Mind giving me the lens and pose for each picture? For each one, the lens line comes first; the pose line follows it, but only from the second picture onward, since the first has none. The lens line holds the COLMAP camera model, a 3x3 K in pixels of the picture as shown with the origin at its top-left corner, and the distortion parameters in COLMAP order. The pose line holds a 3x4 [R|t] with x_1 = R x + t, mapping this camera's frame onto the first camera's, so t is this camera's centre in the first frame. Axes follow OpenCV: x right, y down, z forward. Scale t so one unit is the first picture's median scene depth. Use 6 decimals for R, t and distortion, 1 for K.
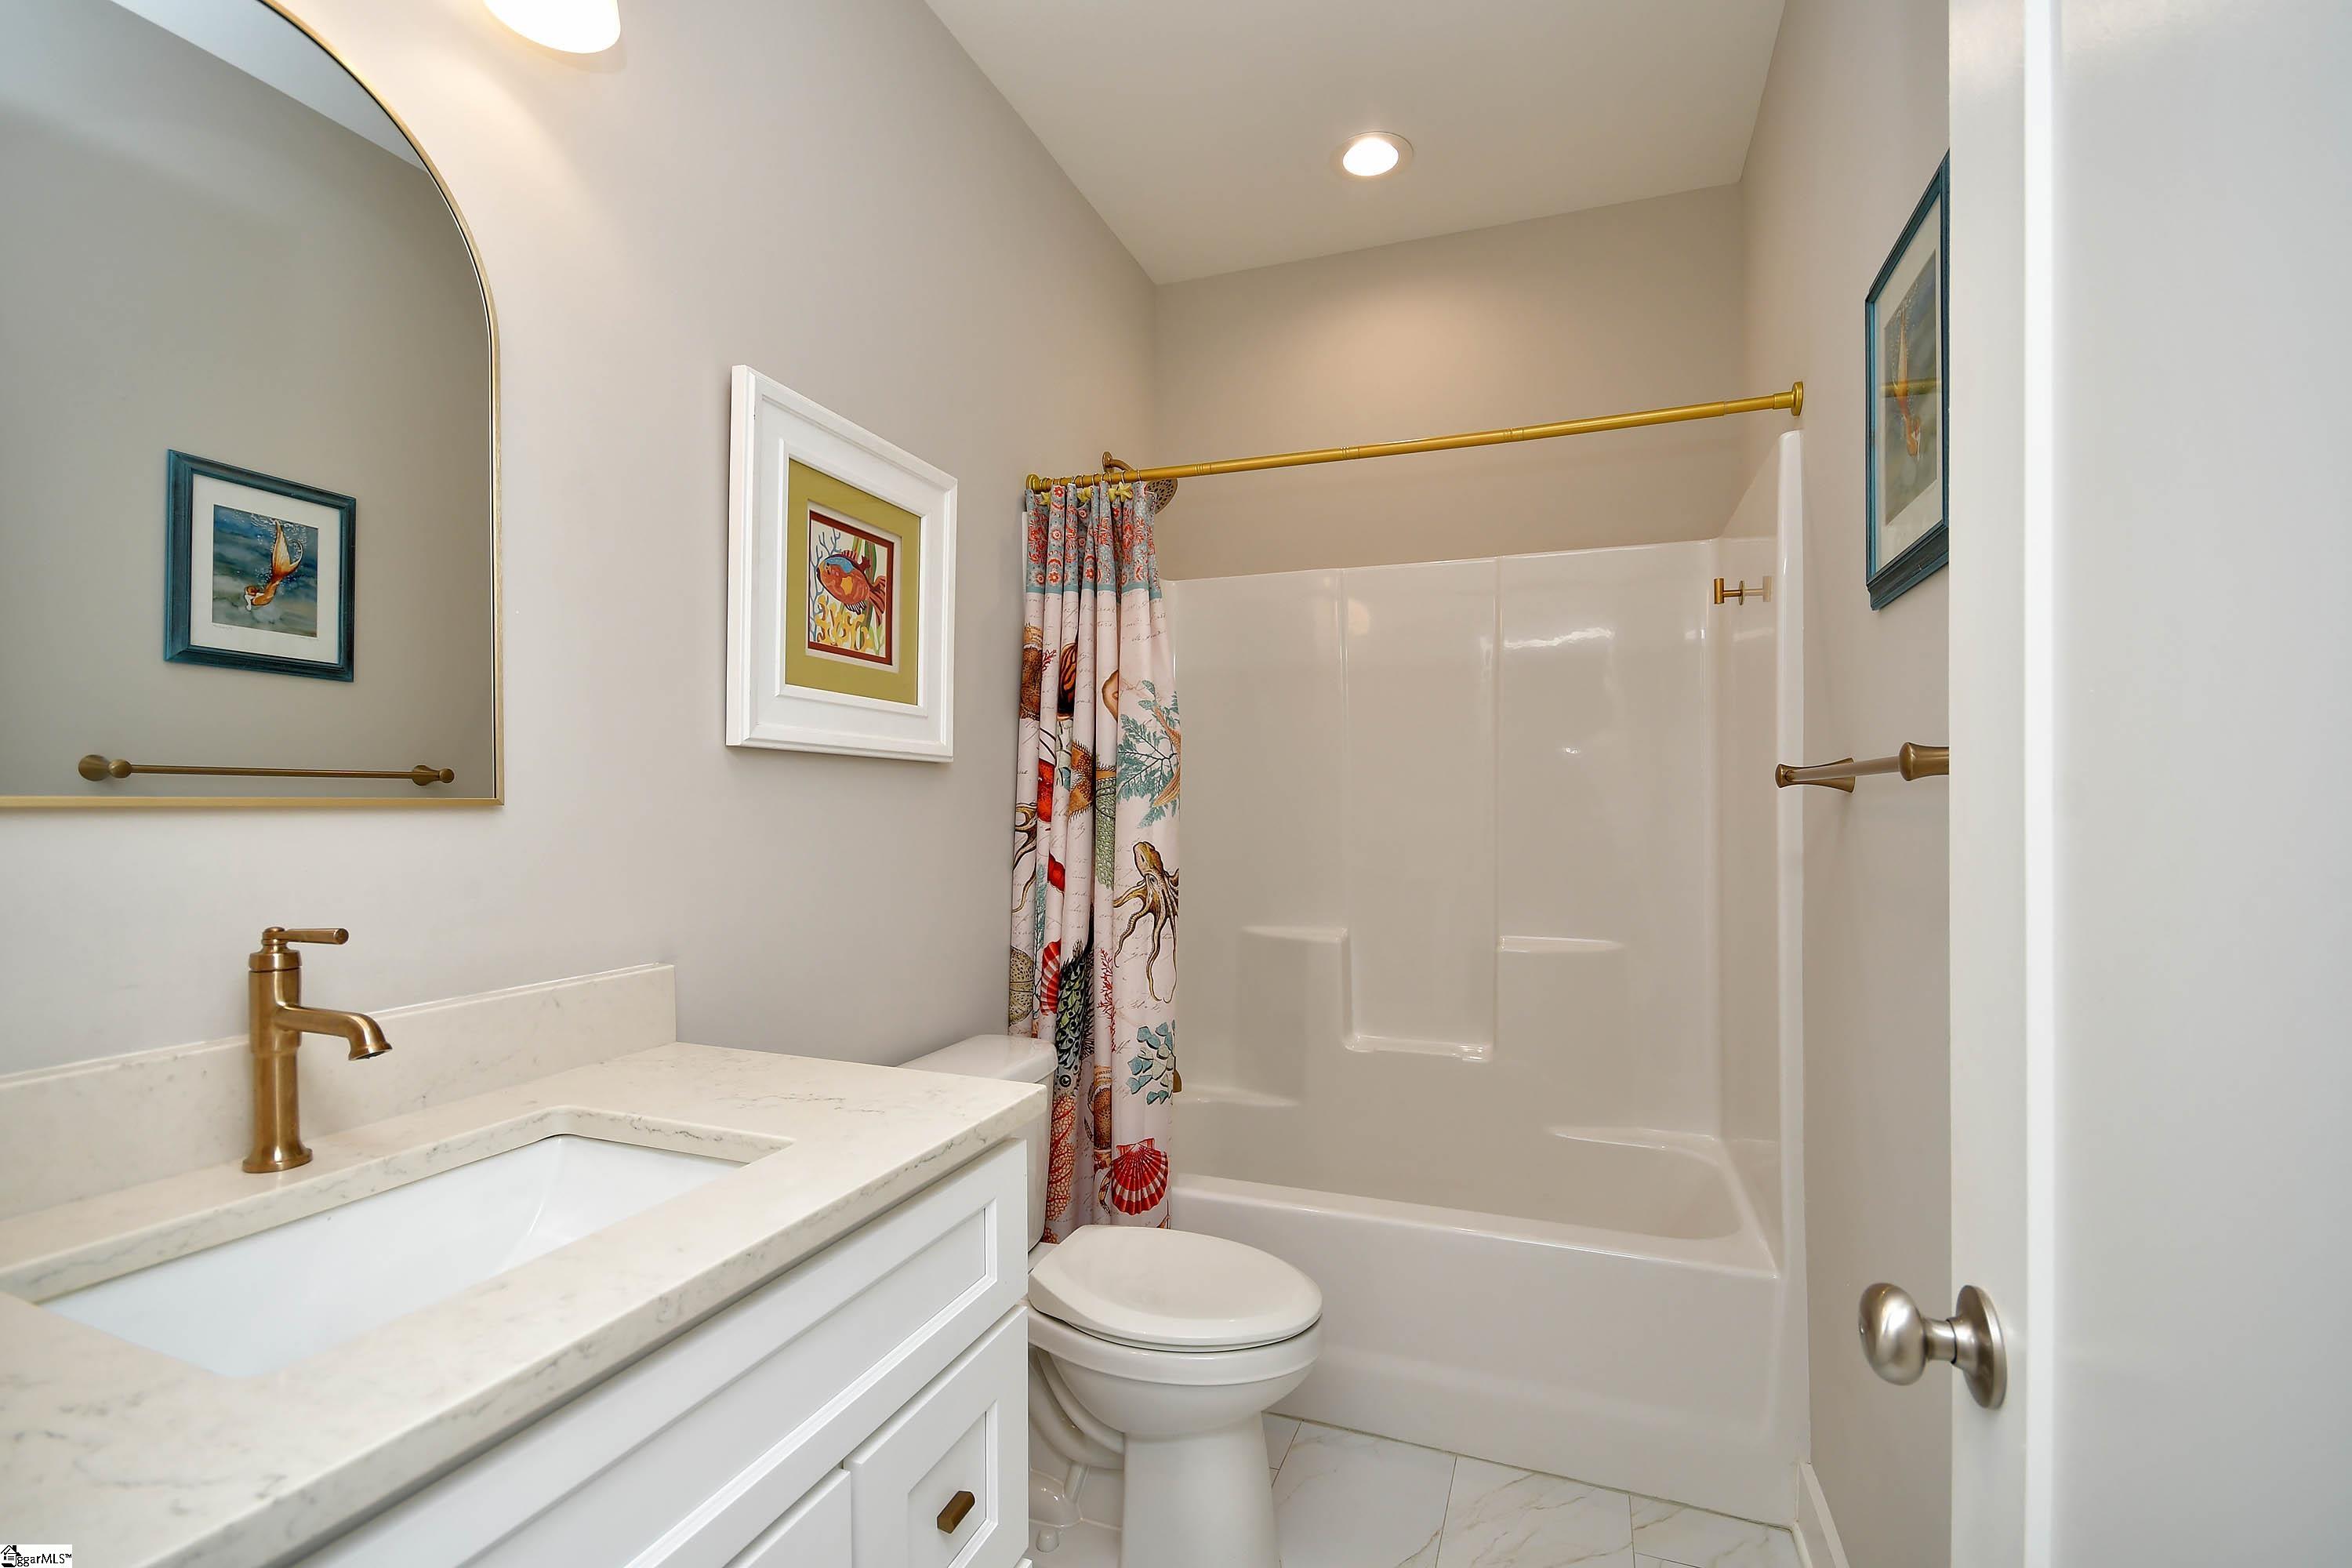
lens RADIAL K [[1062.2, 0, 1174.0], [0, 1062.2, 787.7], [0, 0, 1]] dist [-0.003898, -0.005054]
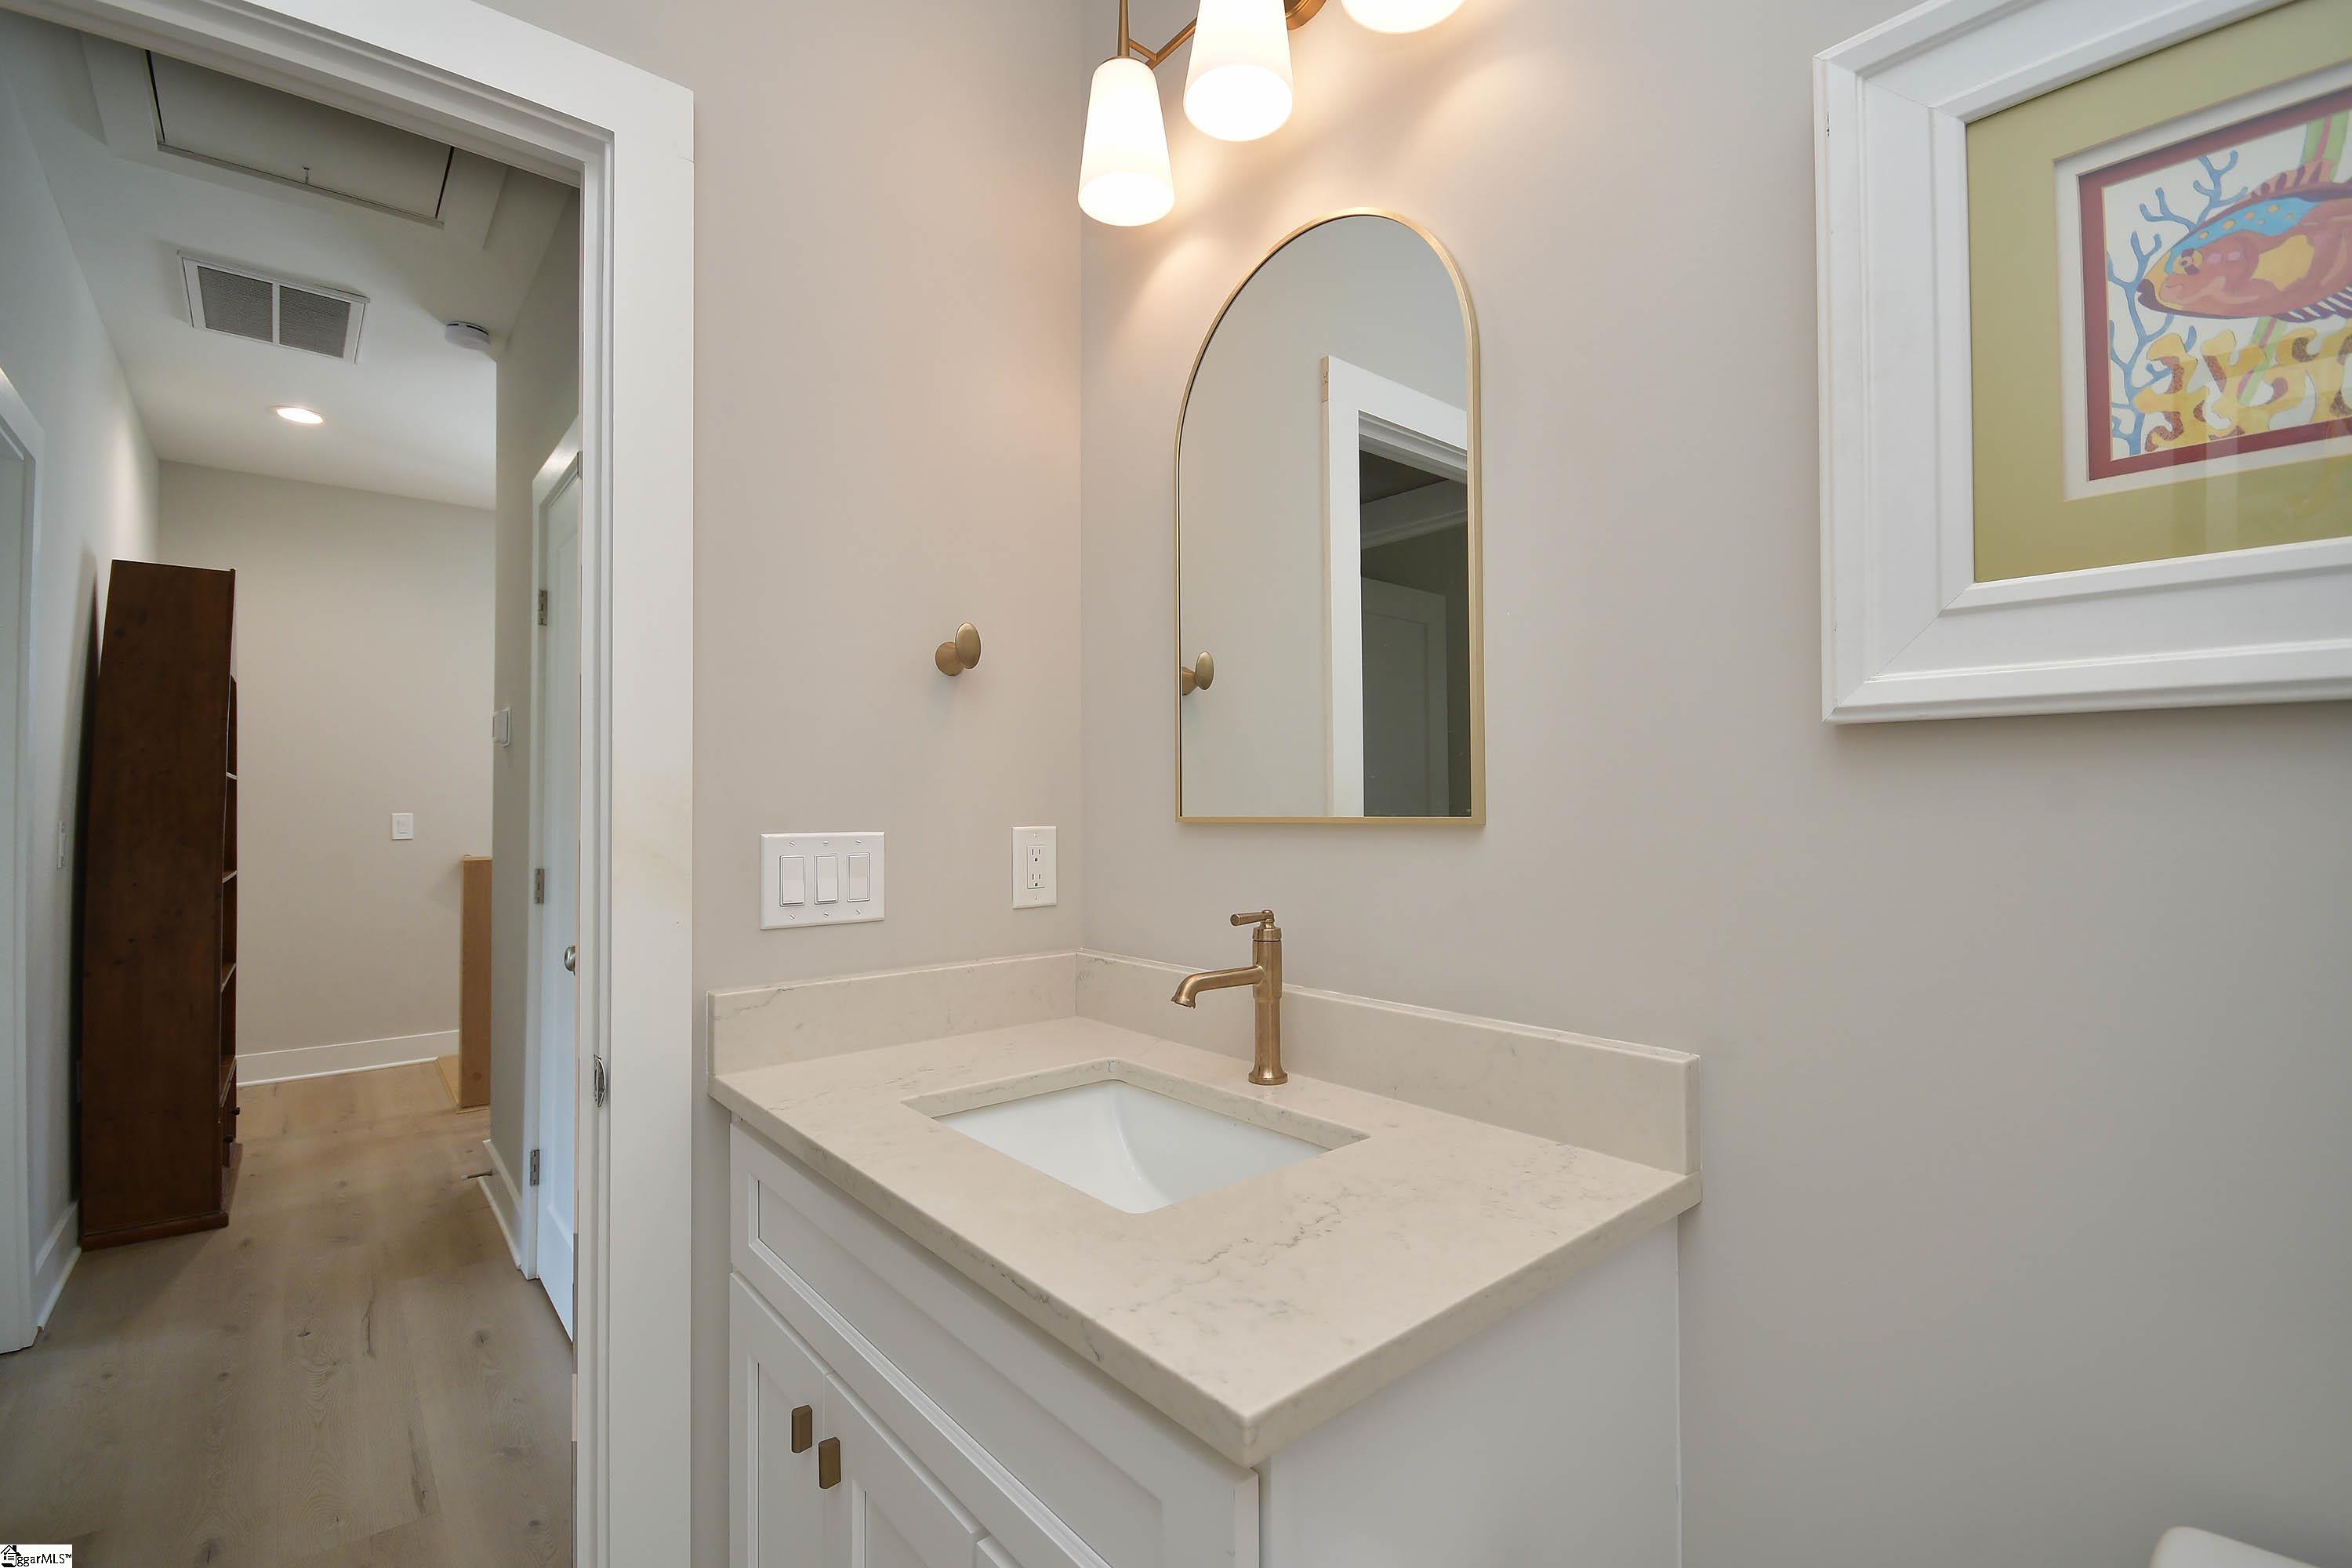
lens RADIAL K [[1062.2, 0, 1172.1], [0, 1062.2, 785.3], [0, 0, 1]] dist [-0.003898, -0.005054]
pose [[-0.496026, -0.013351, -0.868205, 0.223424], [0.007114, 0.999786, -0.019438, 0.002726], [0.868279, -0.015818, -0.495825, 0.854140]]
